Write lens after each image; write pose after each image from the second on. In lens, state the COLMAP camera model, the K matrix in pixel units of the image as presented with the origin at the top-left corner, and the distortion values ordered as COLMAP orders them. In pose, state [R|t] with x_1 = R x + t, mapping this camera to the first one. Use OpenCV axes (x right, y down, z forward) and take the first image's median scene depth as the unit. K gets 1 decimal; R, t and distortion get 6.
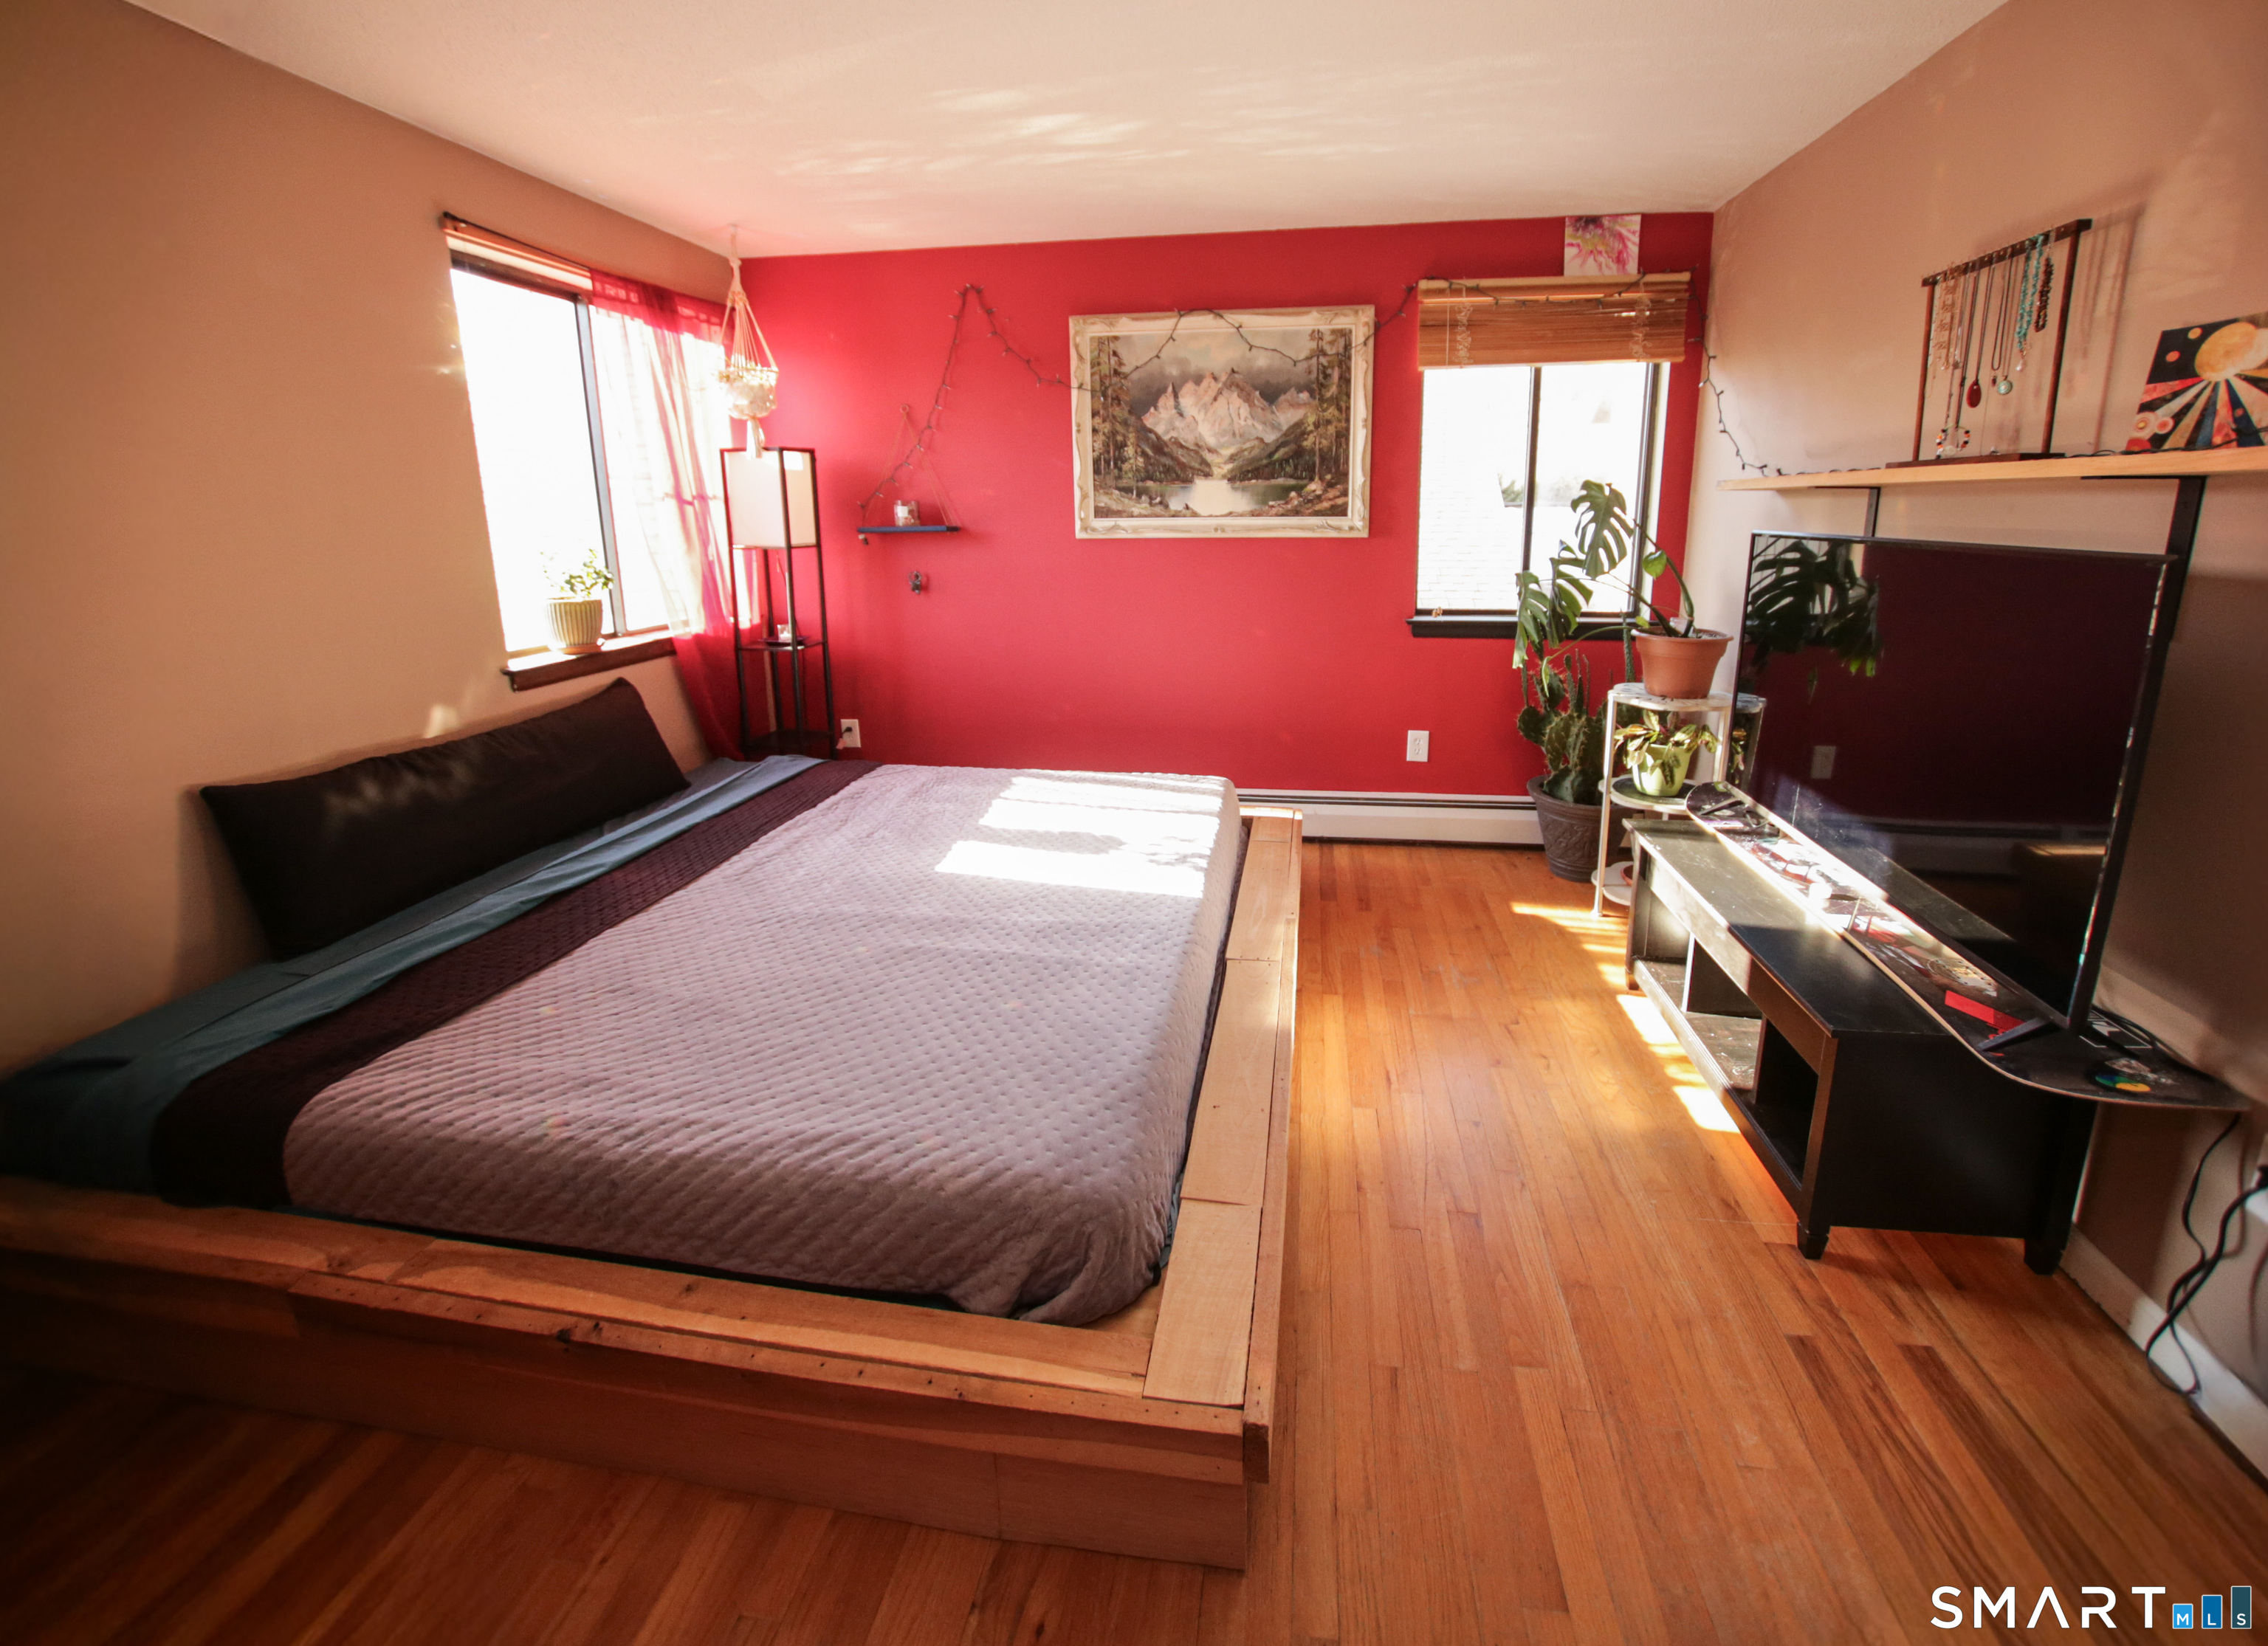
lens RADIAL K [[890.8, 0, 1171.9], [0, 890.8, 677.2], [0, 0, 1]] dist [-0.029329, 0.001658]
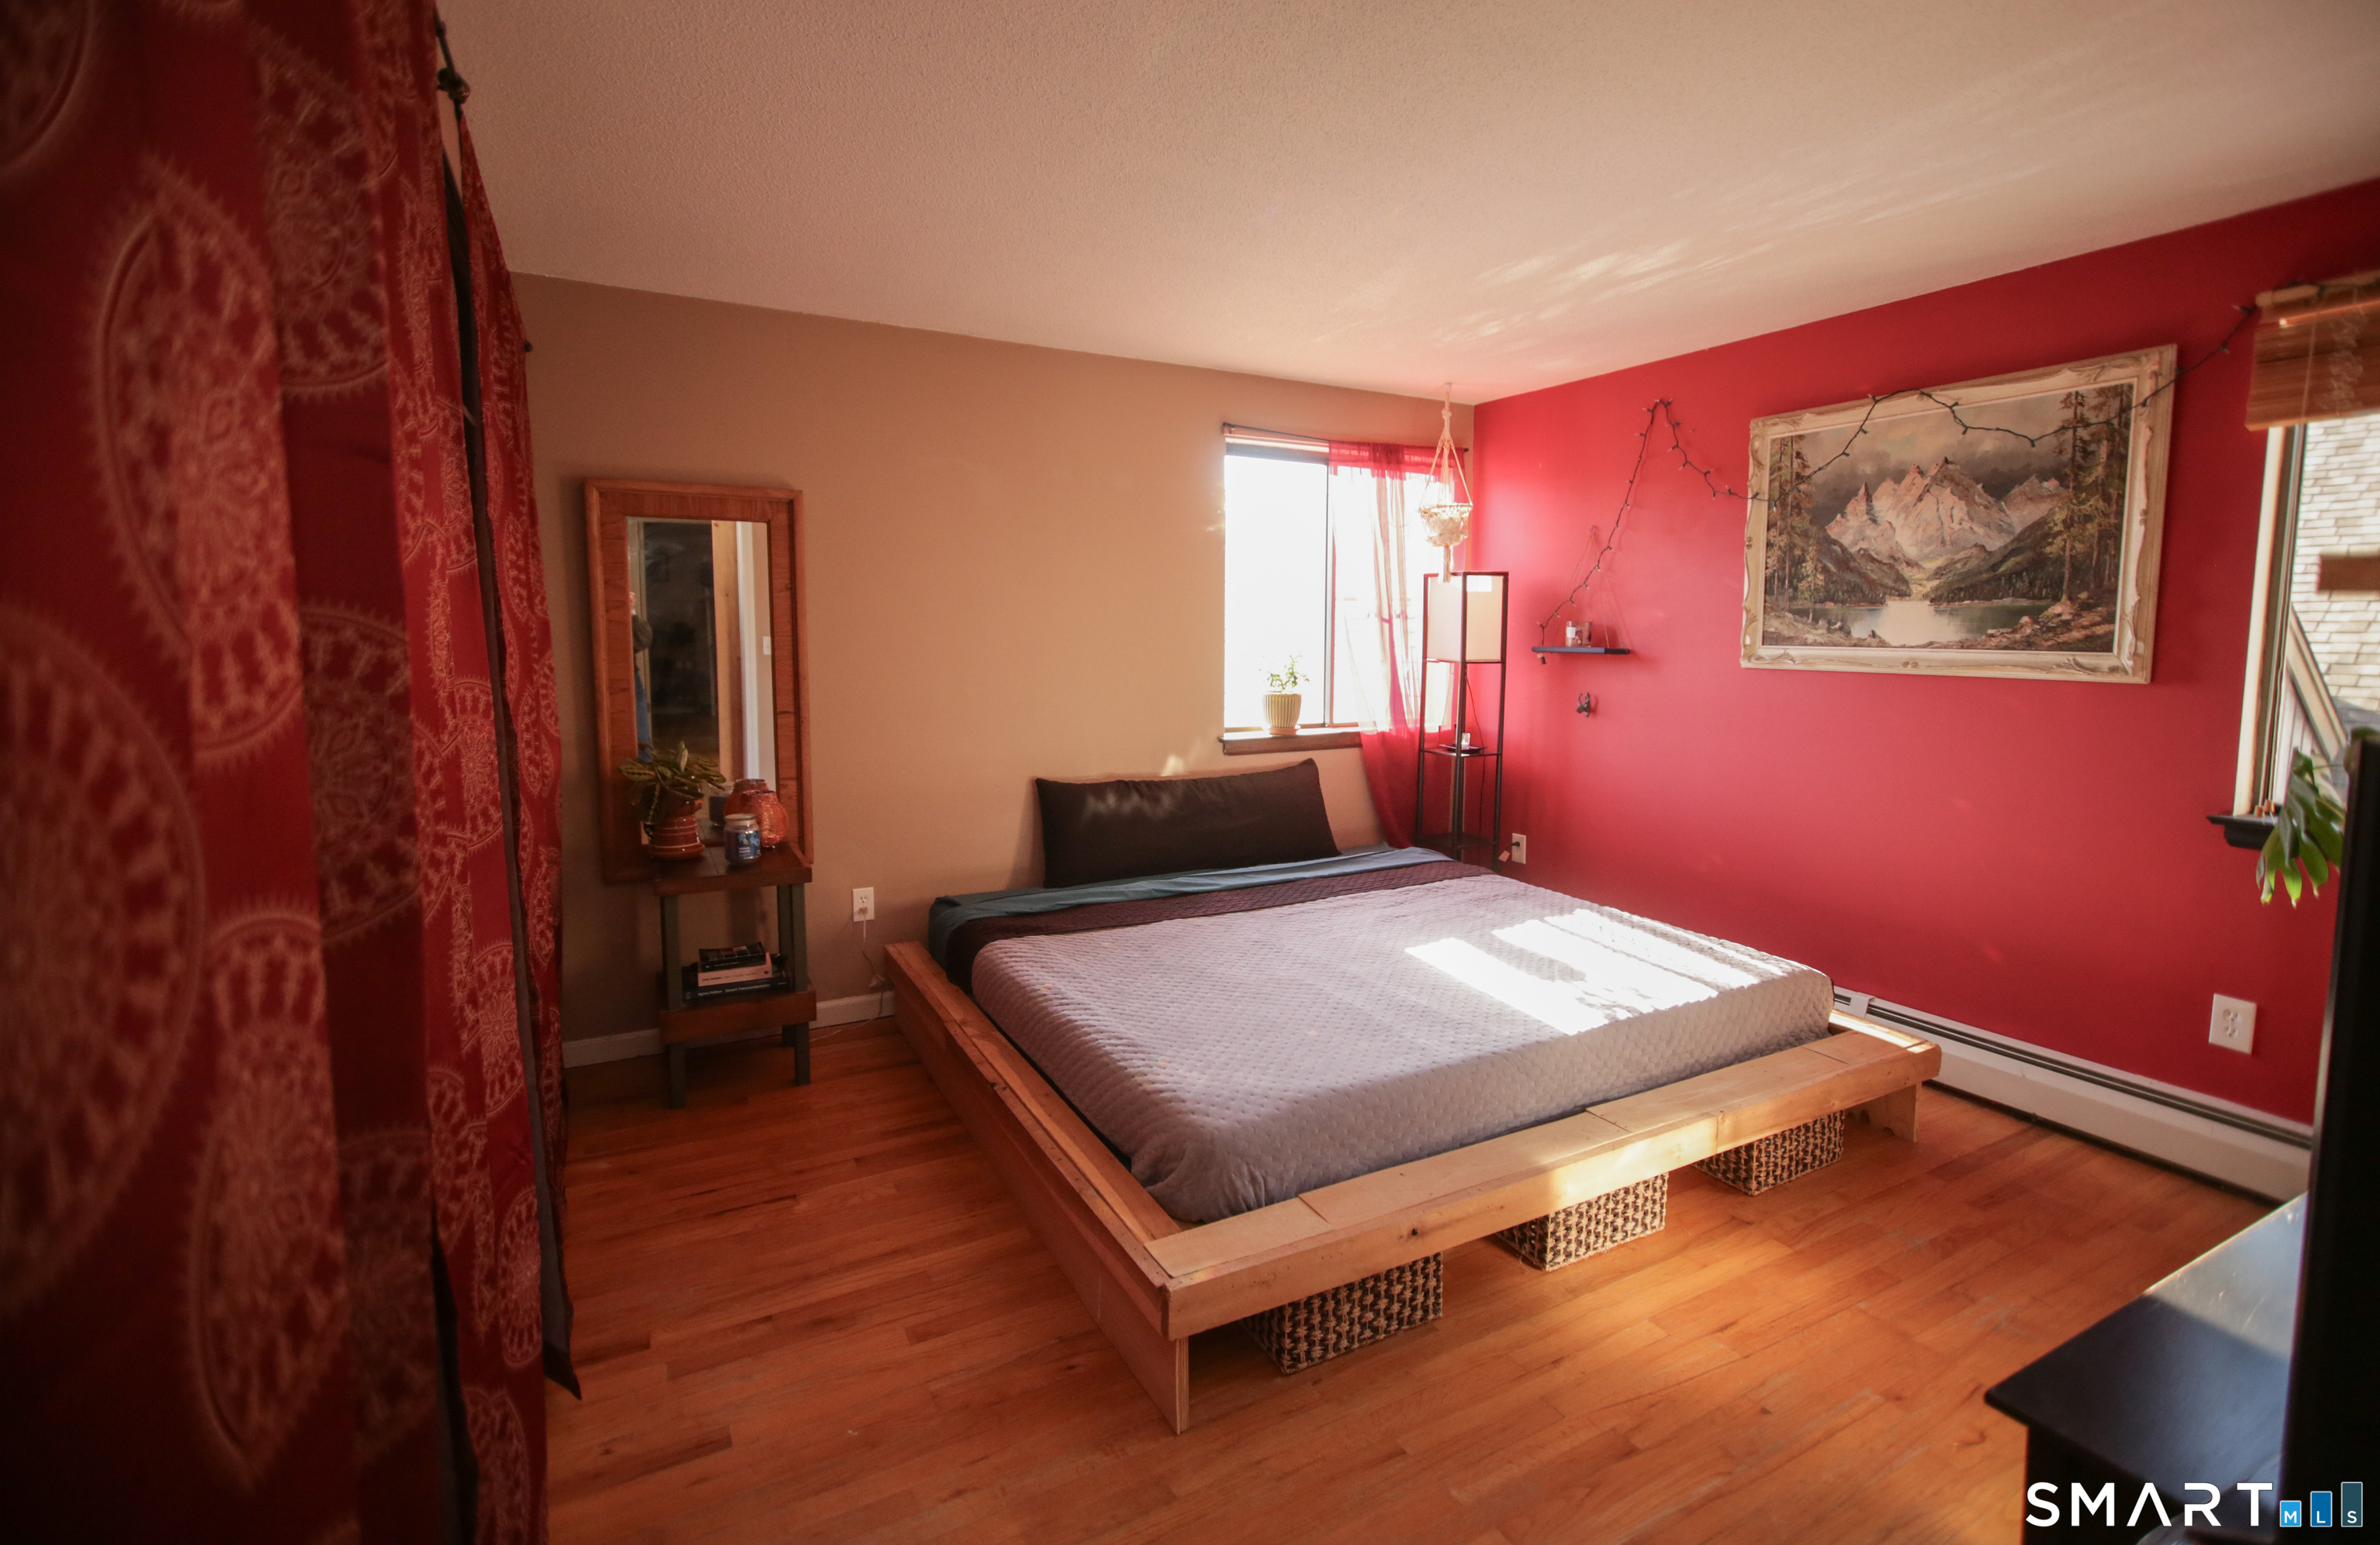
lens RADIAL K [[1061.9, 0, 1228.6], [0, 1061.9, 722.1], [0, 0, 1]] dist [0.013052, 0.002468]
pose [[0.614419, 0.085651, -0.784317, 0.436743], [-0.159447, 0.987058, -0.017117, -0.005393], [0.772701, 0.135574, 0.620124, -0.029261]]
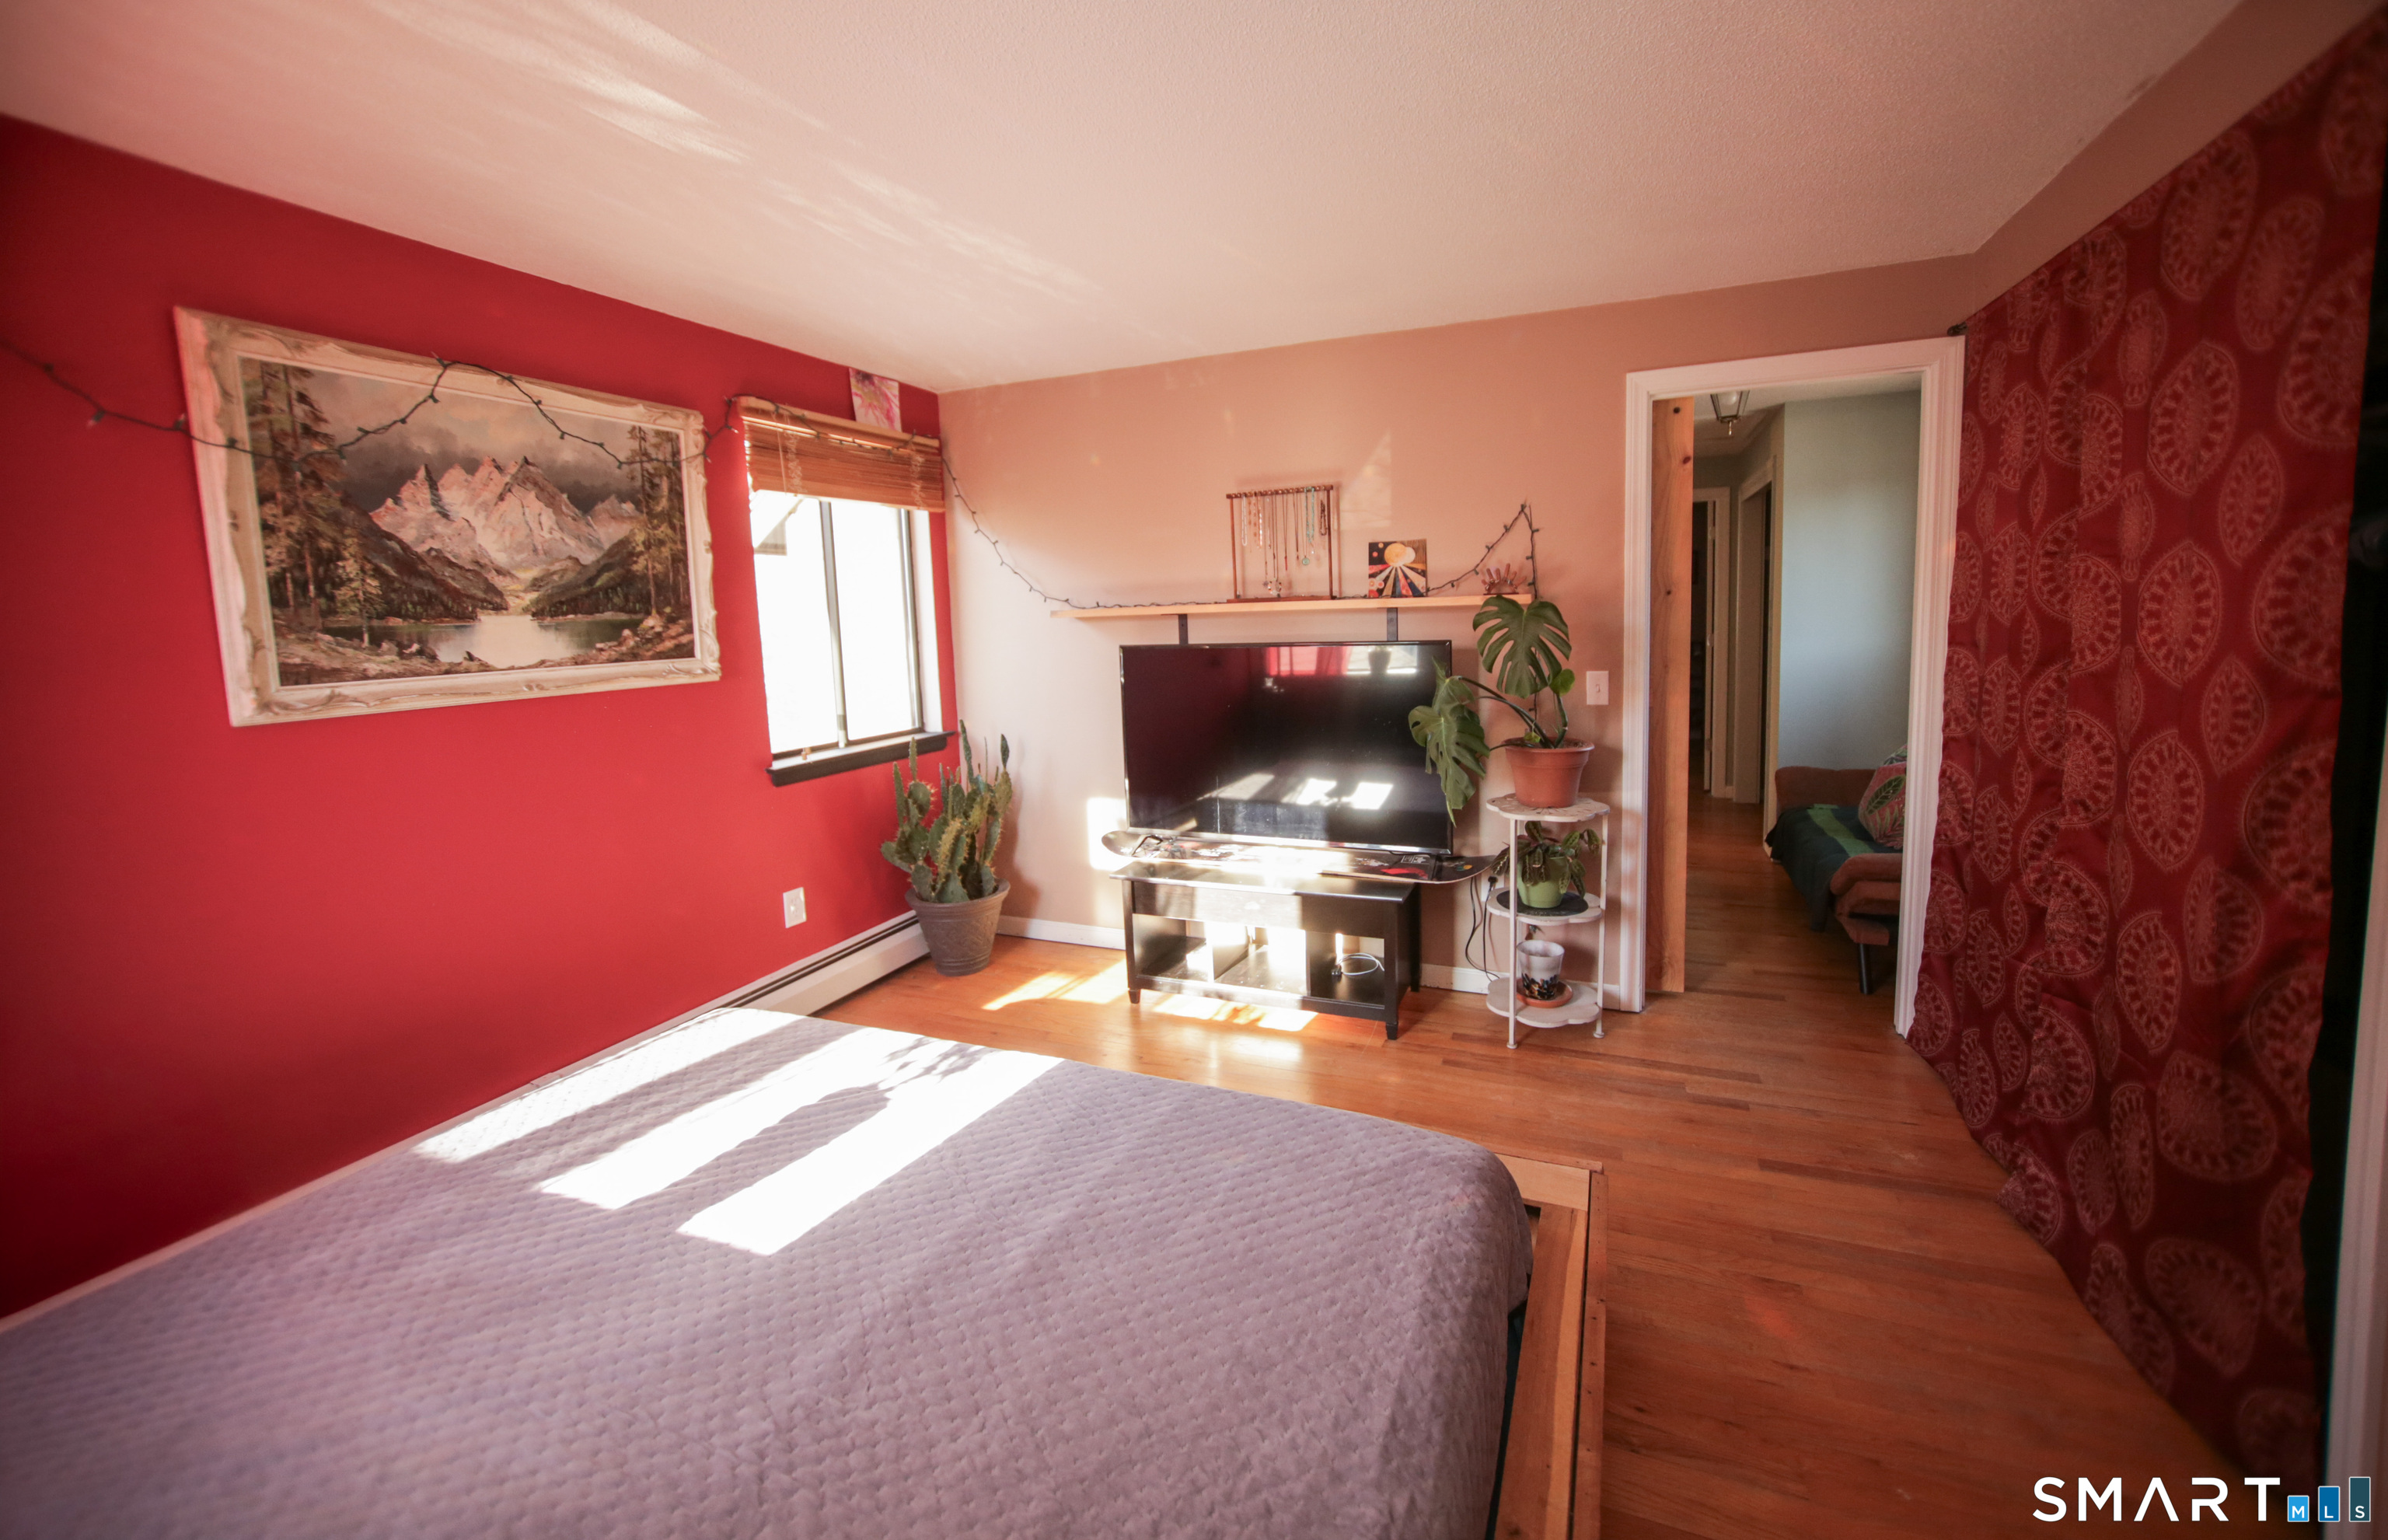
lens RADIAL K [[954.7, 0, 1233.4], [0, 954.7, 694.6], [0, 0, 1]] dist [-0.003528, 0.001298]
pose [[0.228054, -0.089113, 0.969562, -0.549999], [0.212016, 0.976452, 0.039877, -0.078256], [-0.950284, 0.196469, 0.241577, 0.328517]]
